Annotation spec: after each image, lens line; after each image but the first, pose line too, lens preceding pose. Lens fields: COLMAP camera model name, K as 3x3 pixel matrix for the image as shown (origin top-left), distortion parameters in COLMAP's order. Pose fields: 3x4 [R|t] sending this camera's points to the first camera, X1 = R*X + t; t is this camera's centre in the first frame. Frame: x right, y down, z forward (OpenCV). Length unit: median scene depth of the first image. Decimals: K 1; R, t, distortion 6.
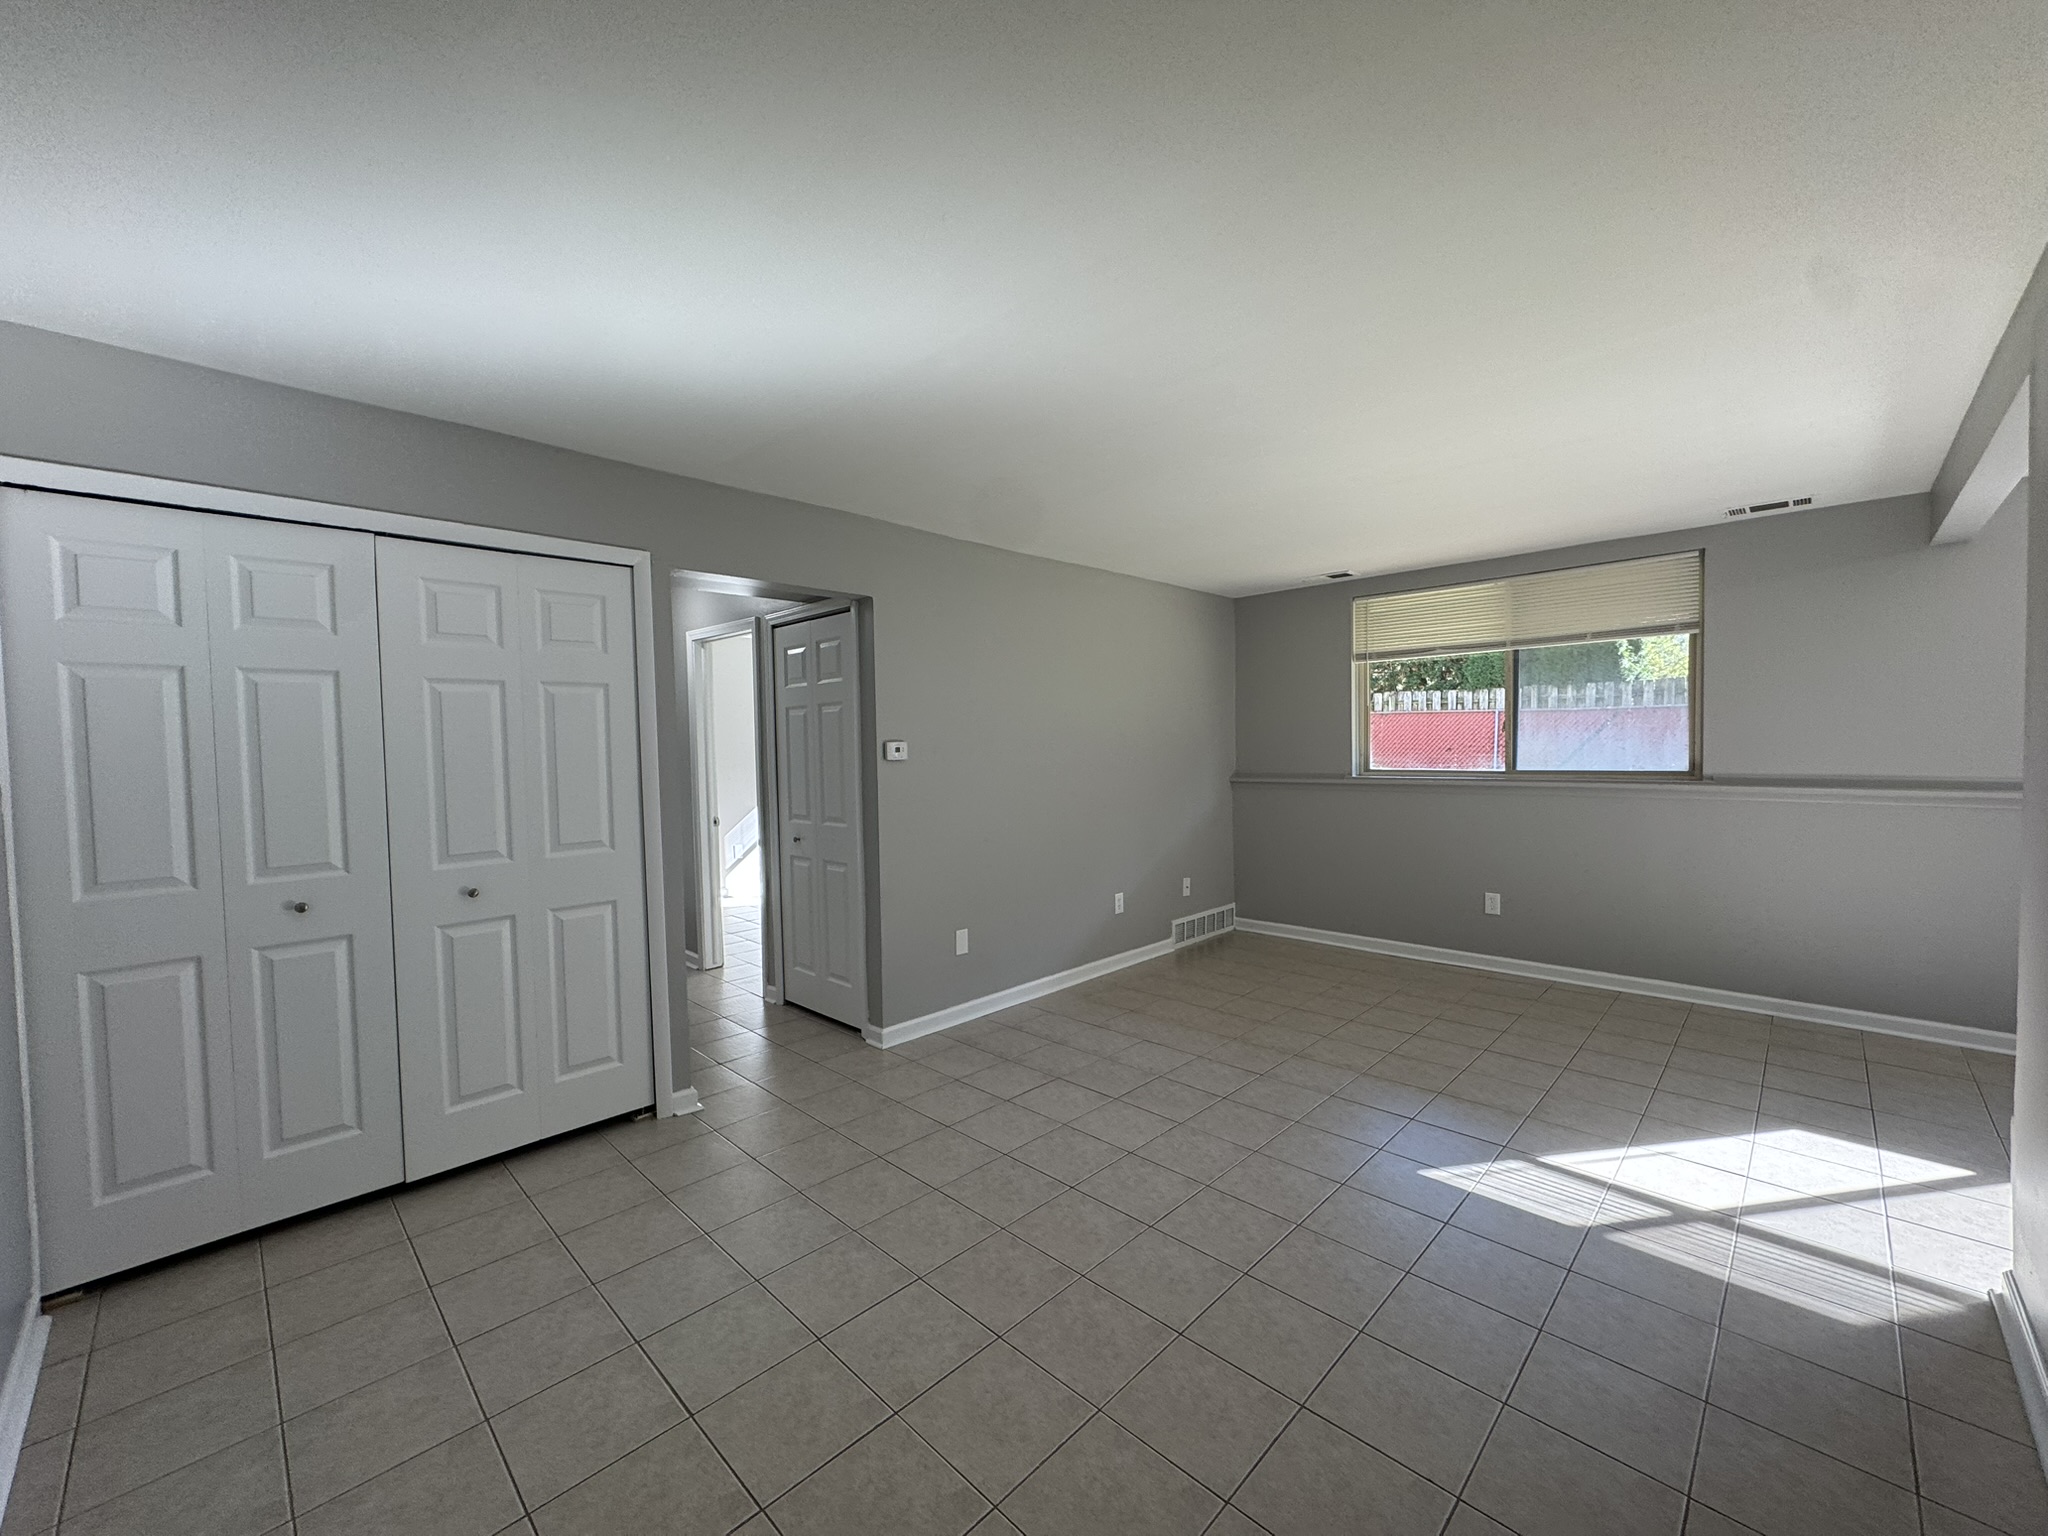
lens RADIAL K [[816.5, 0, 1024.0], [0, 816.5, 768.0], [0, 0, 1]] dist [-0.000106, 0.000087]
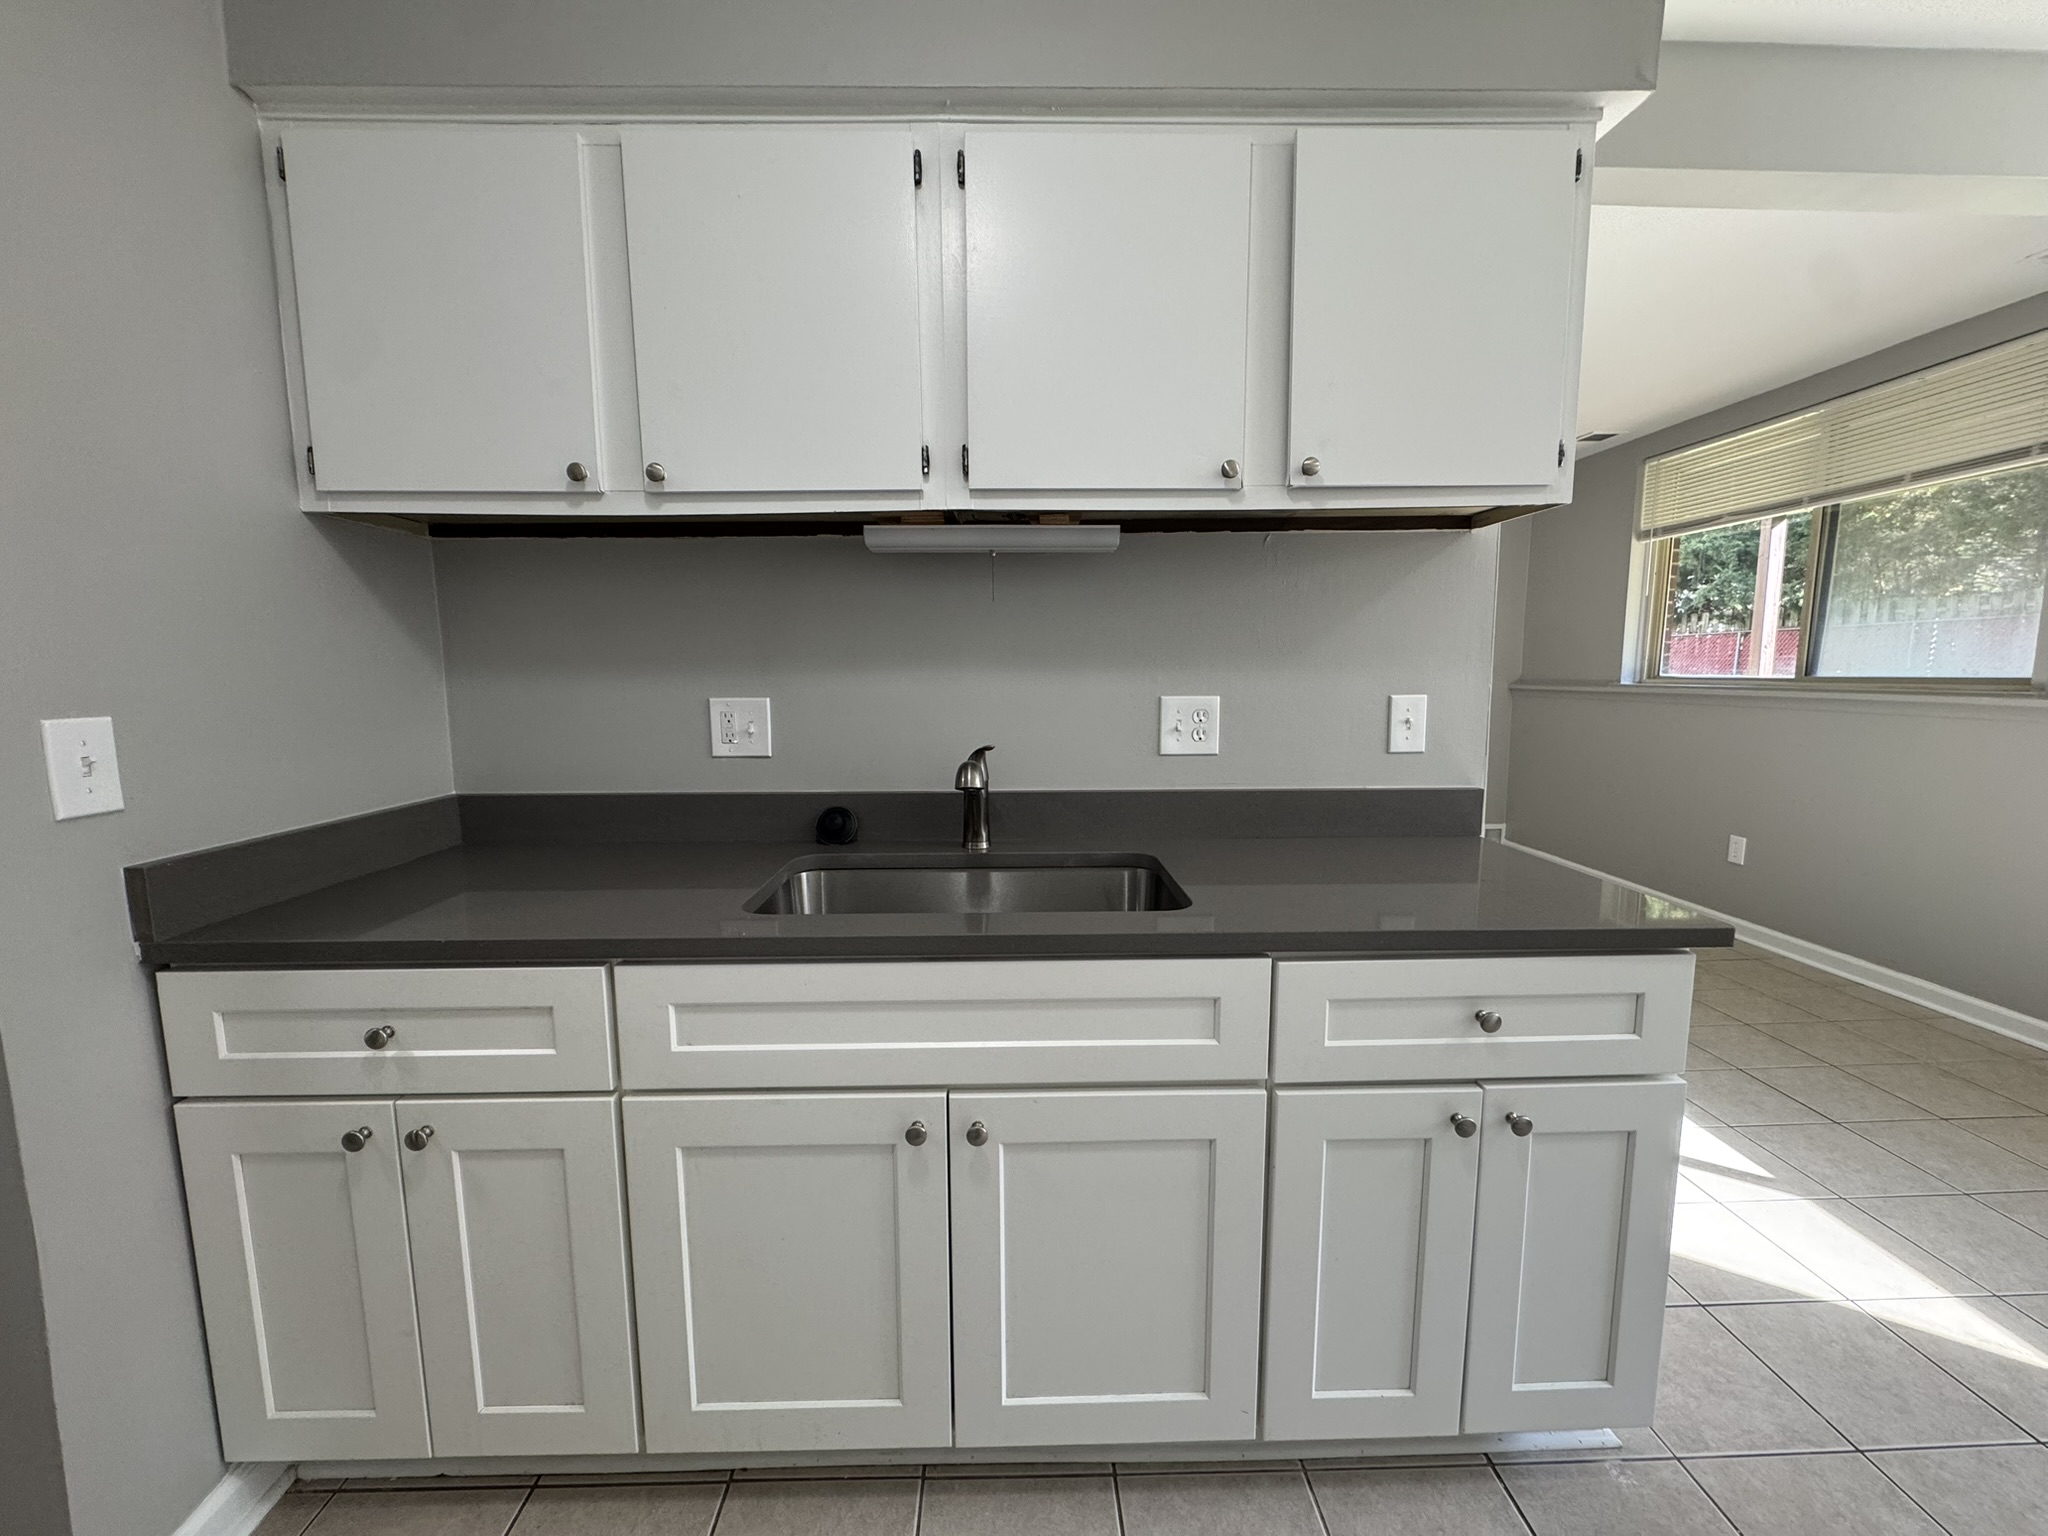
lens RADIAL K [[816.5, 0, 1024.0], [0, 816.5, 768.0], [0, 0, 1]] dist [-0.000106, 0.000087]
pose [[0.718518, 0.097550, -0.688633, 0.610031], [-0.027632, 0.993337, 0.111883, 0.021470], [0.694959, -0.061362, 0.716426, -0.016038]]
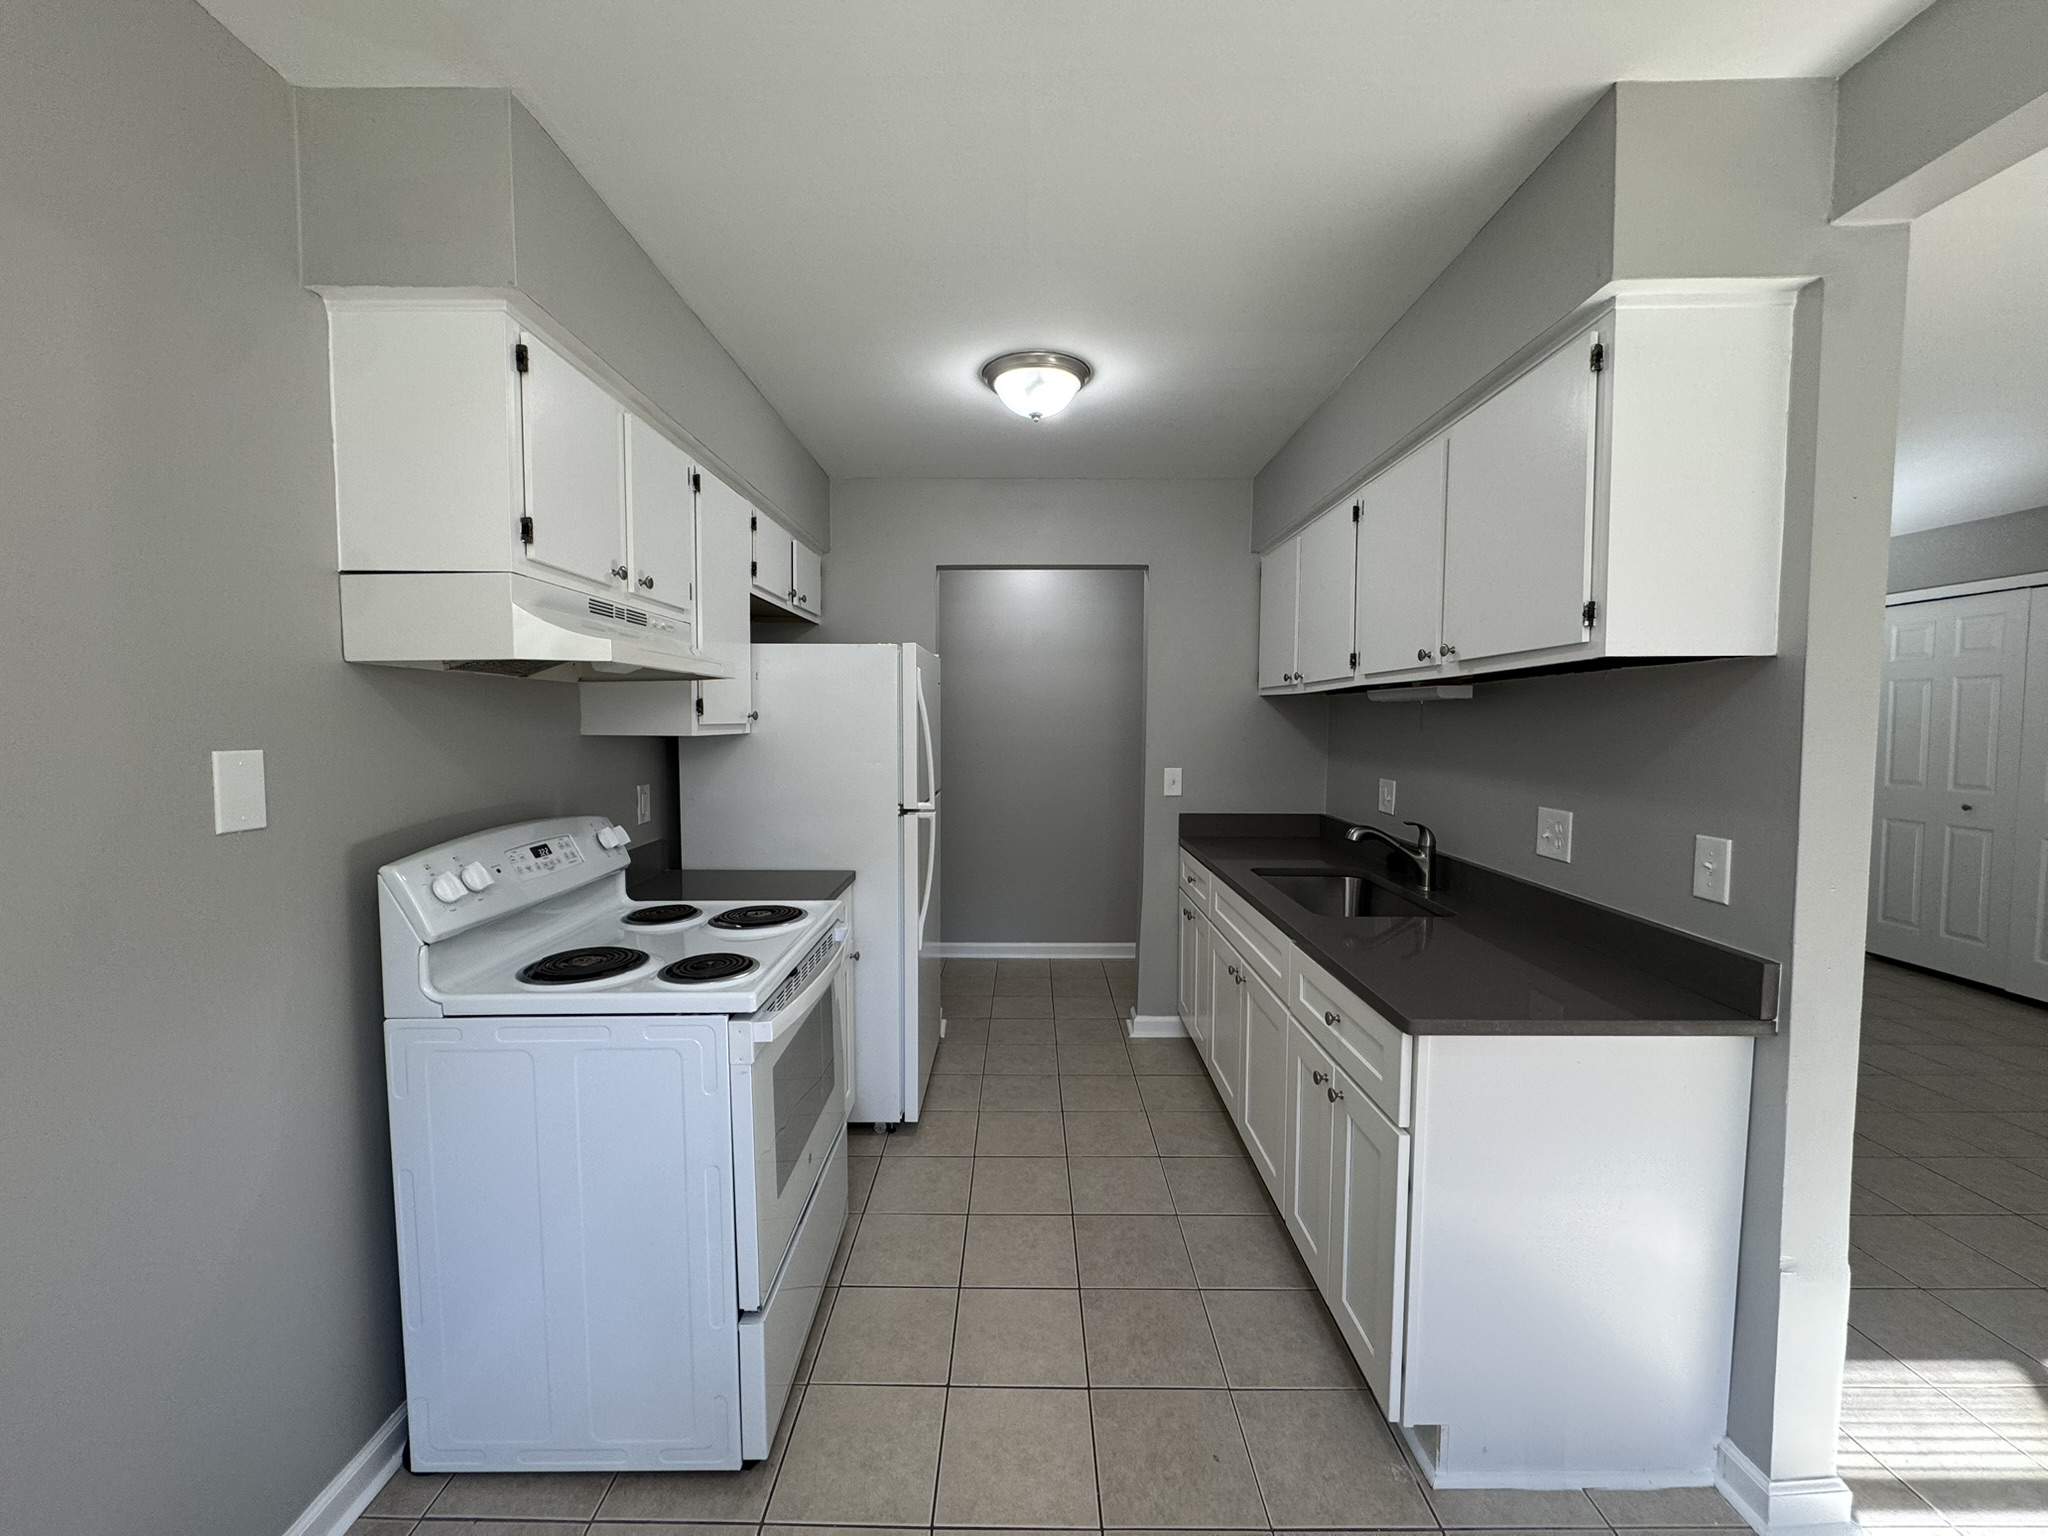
lens RADIAL K [[816.5, 0, 1024.0], [0, 816.5, 768.0], [0, 0, 1]] dist [-0.000106, 0.000087]
pose [[-0.712049, 0.056726, -0.699835, 0.897852], [-0.015451, 0.995224, 0.096391, -0.029090], [0.701960, 0.079448, -0.707771, 0.388988]]
